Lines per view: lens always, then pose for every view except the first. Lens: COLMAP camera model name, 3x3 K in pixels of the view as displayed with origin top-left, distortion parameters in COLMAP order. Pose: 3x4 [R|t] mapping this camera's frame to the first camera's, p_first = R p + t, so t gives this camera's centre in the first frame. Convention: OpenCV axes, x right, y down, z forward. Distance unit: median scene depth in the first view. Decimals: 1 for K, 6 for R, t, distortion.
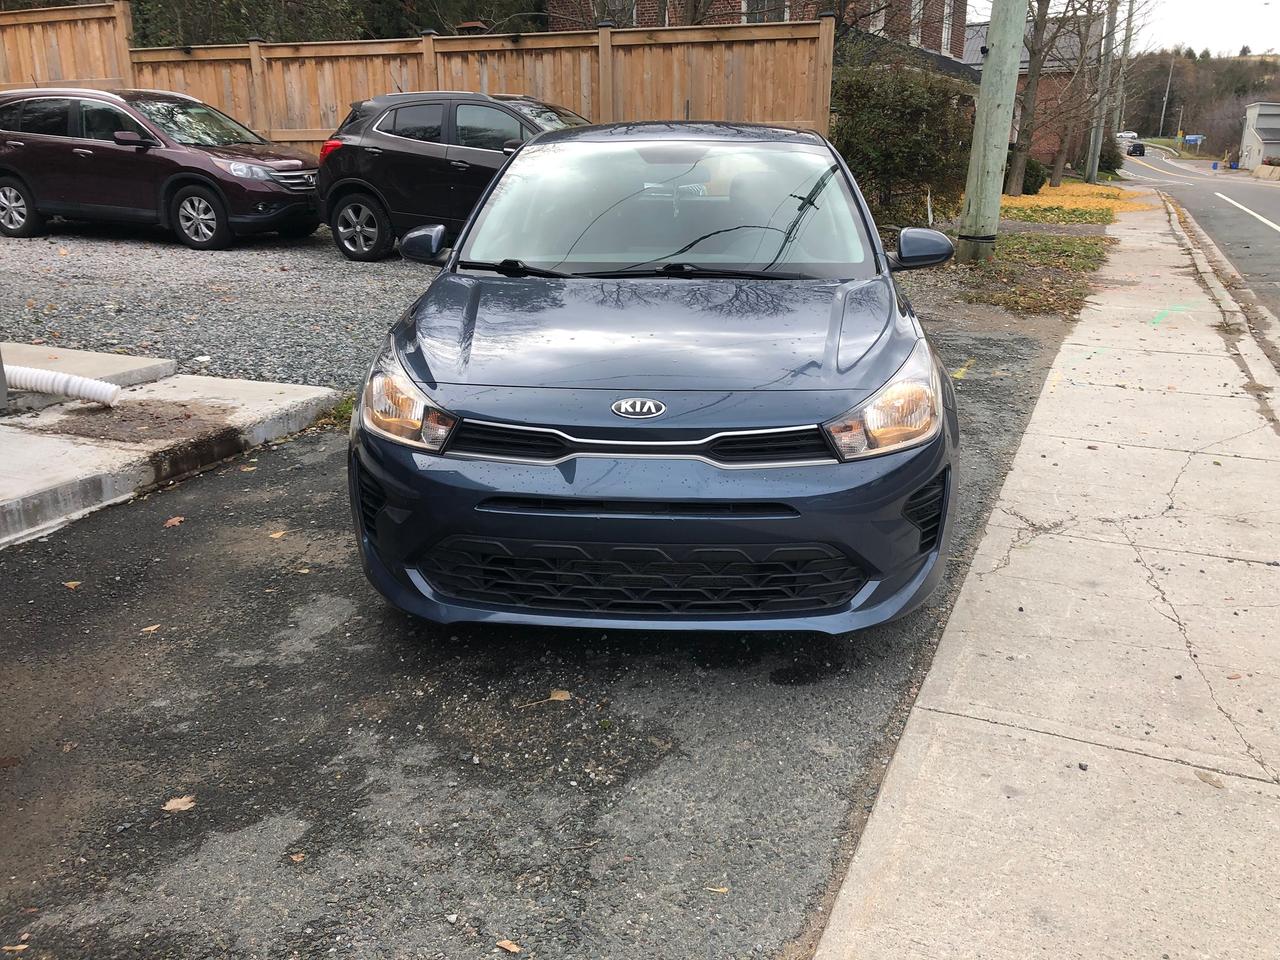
lens RADIAL K [[1049.9, 0, 644.7], [0, 1049.9, 482.7], [0, 0, 1]] dist [0.032473, -0.049008]
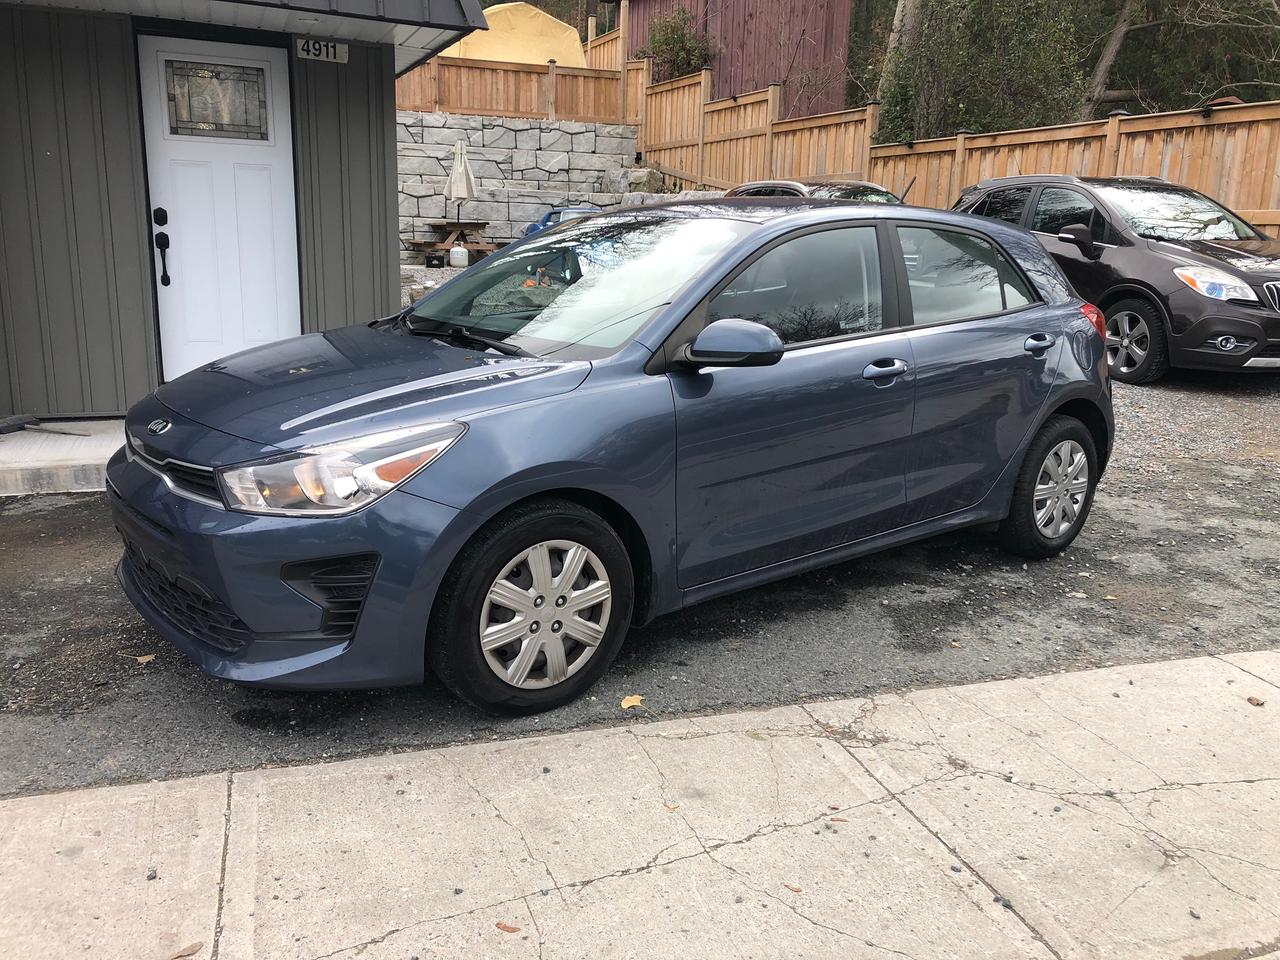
lens RADIAL K [[1049.9, 0, 642.5], [0, 1049.9, 480.5], [0, 0, 1]] dist [0.032473, -0.049008]
pose [[0.666044, 0.184095, -0.722838, 0.243719], [-0.242367, 0.969895, 0.023692, -0.034509], [0.705439, 0.159413, 0.690611, 0.116417]]
